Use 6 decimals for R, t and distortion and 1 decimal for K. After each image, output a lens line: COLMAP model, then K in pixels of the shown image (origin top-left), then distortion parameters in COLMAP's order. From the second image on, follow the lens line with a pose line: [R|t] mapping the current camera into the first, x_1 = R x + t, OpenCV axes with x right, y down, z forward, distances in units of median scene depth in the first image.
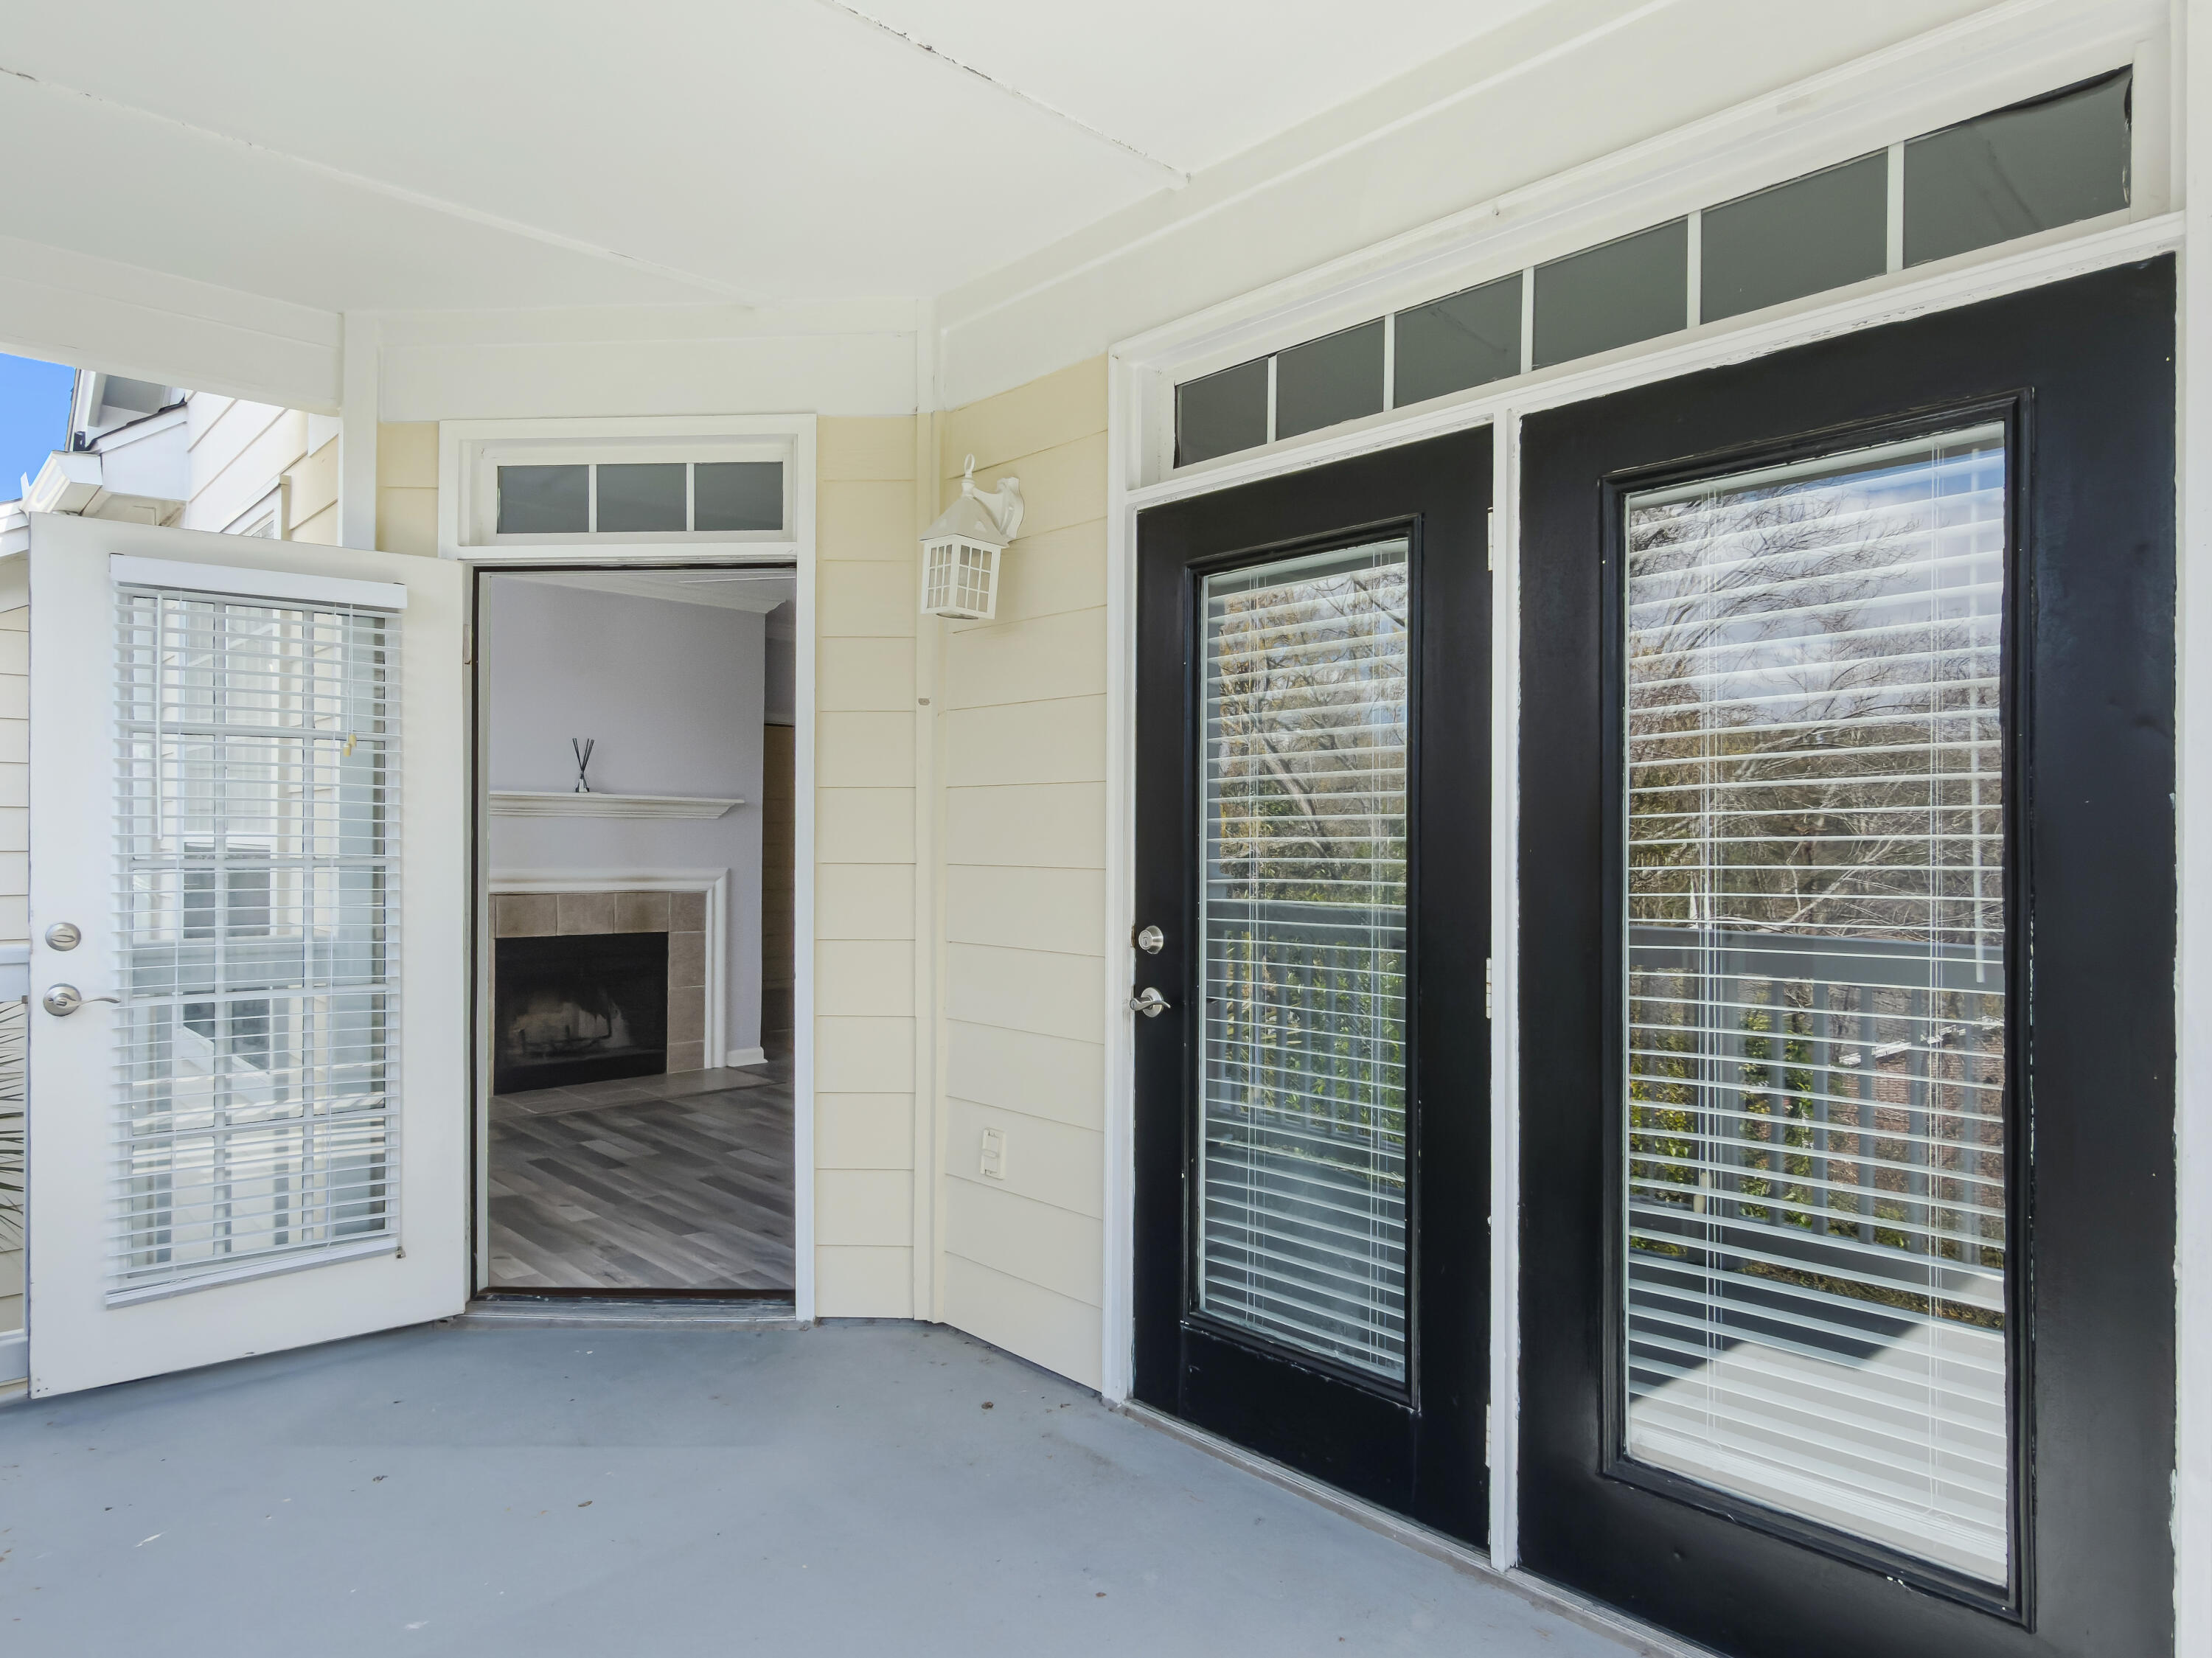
lens RADIAL K [[1296.7, 0, 1103.4], [0, 1296.7, 824.6], [0, 0, 1]] dist [0.001797, 0.001000]
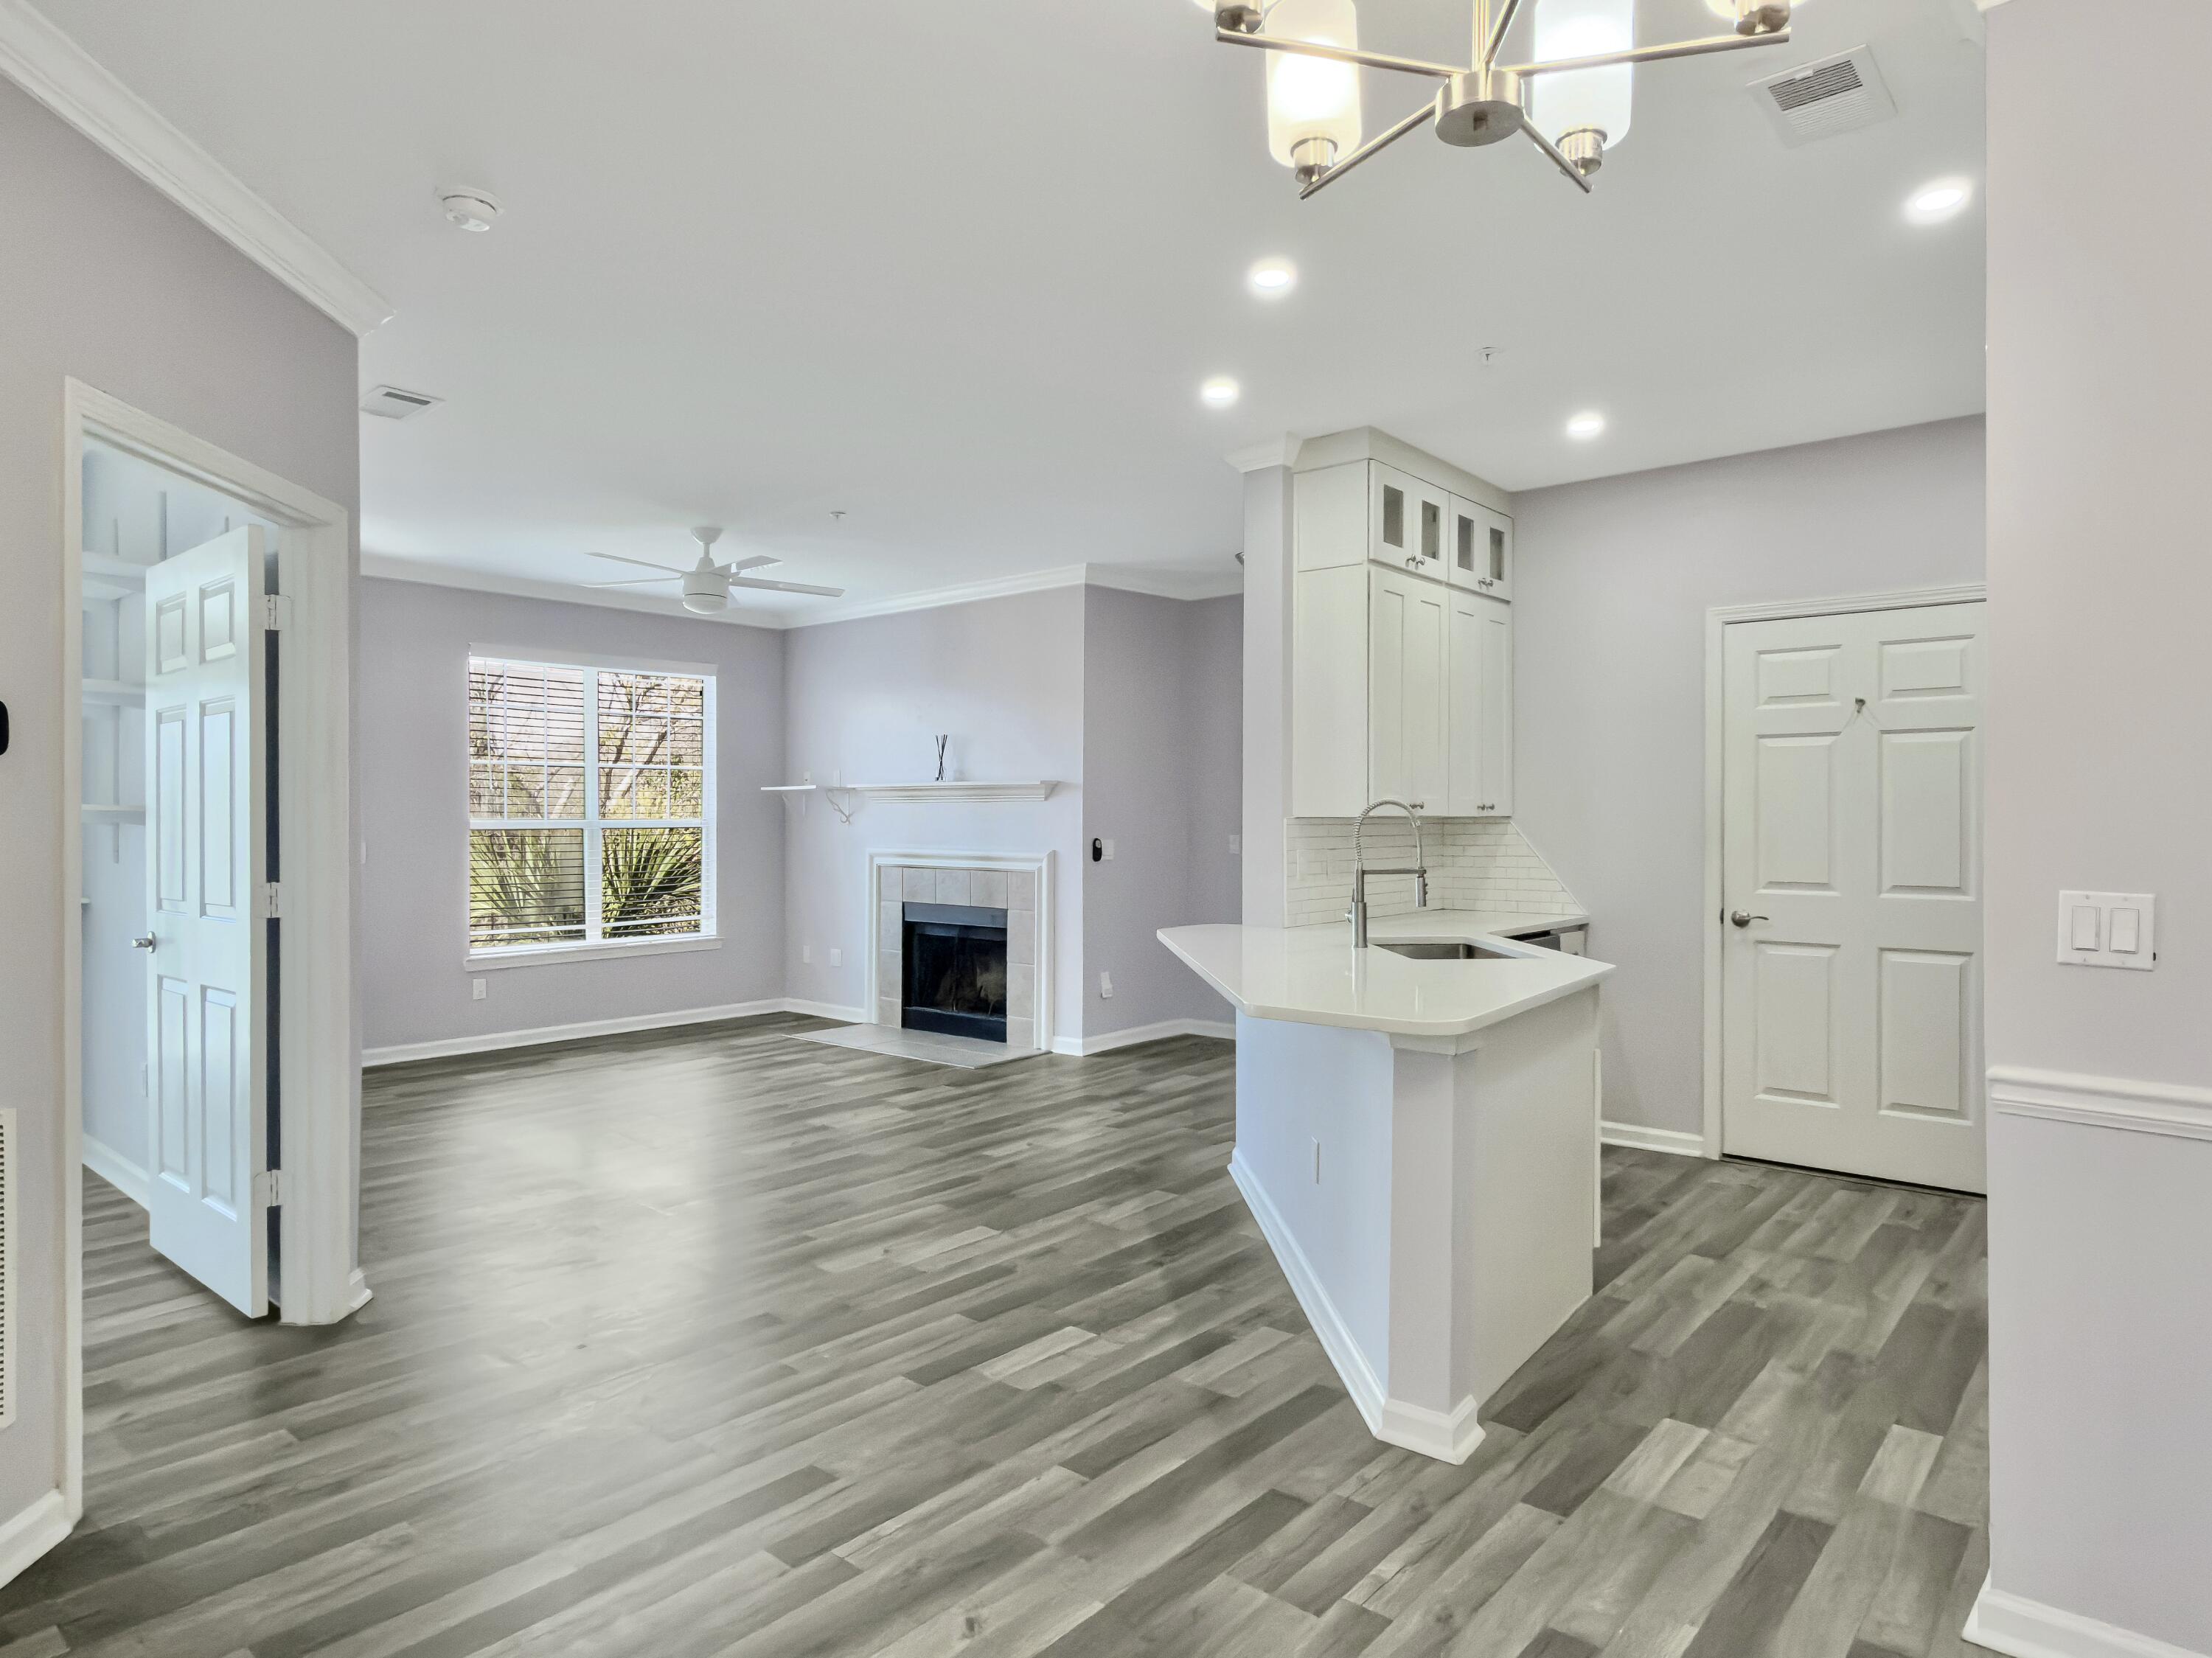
lens RADIAL K [[1296.7, 0, 1103.4], [0, 1296.7, 824.6], [0, 0, 1]] dist [0.001797, 0.001000]
pose [[0.093081, -0.001036, -0.995658, 0.705672], [0.018110, 0.999836, 0.000653, 0.014160], [0.995494, -0.018092, 0.093085, 0.962986]]
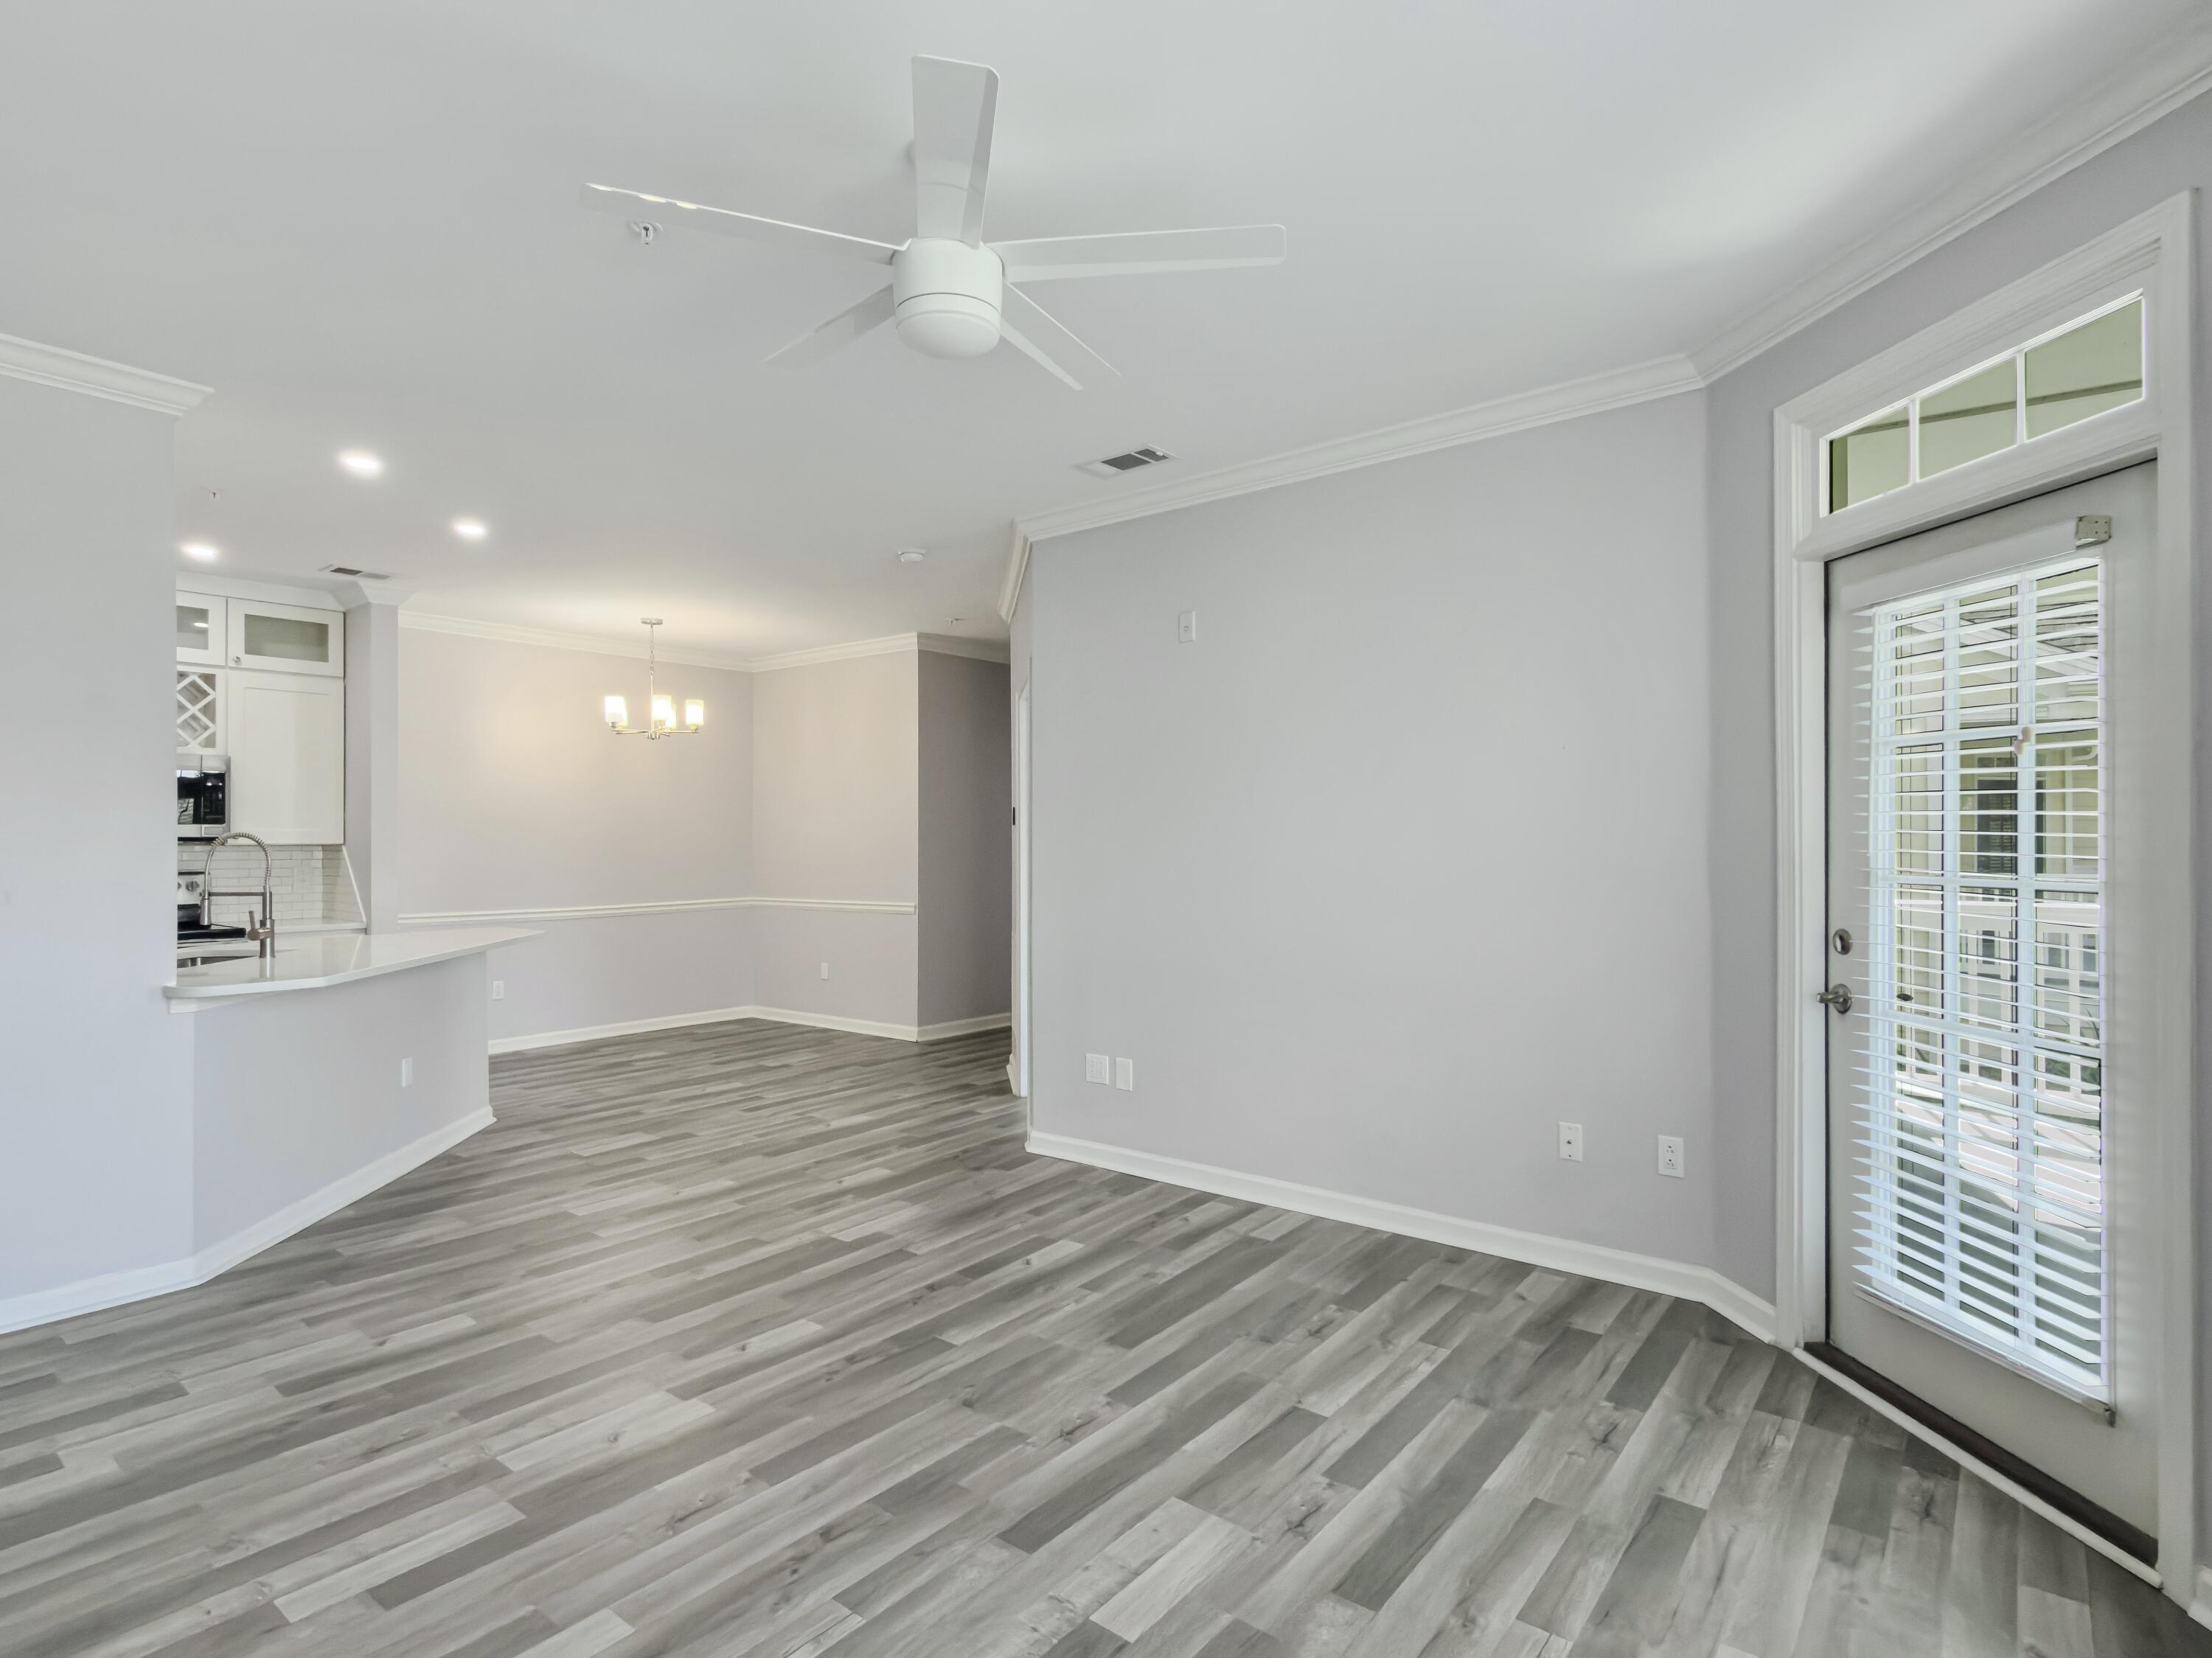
lens RADIAL K [[1154.2, 0, 1103.7], [0, 1154.2, 836.9], [0, 0, 1]] dist [0.004104, -0.000483]
pose [[-0.136903, -0.000960, 0.990584, -0.478177], [-0.015636, 0.999877, -0.001192, 0.001887], [-0.990461, -0.015652, -0.136901, 0.784156]]
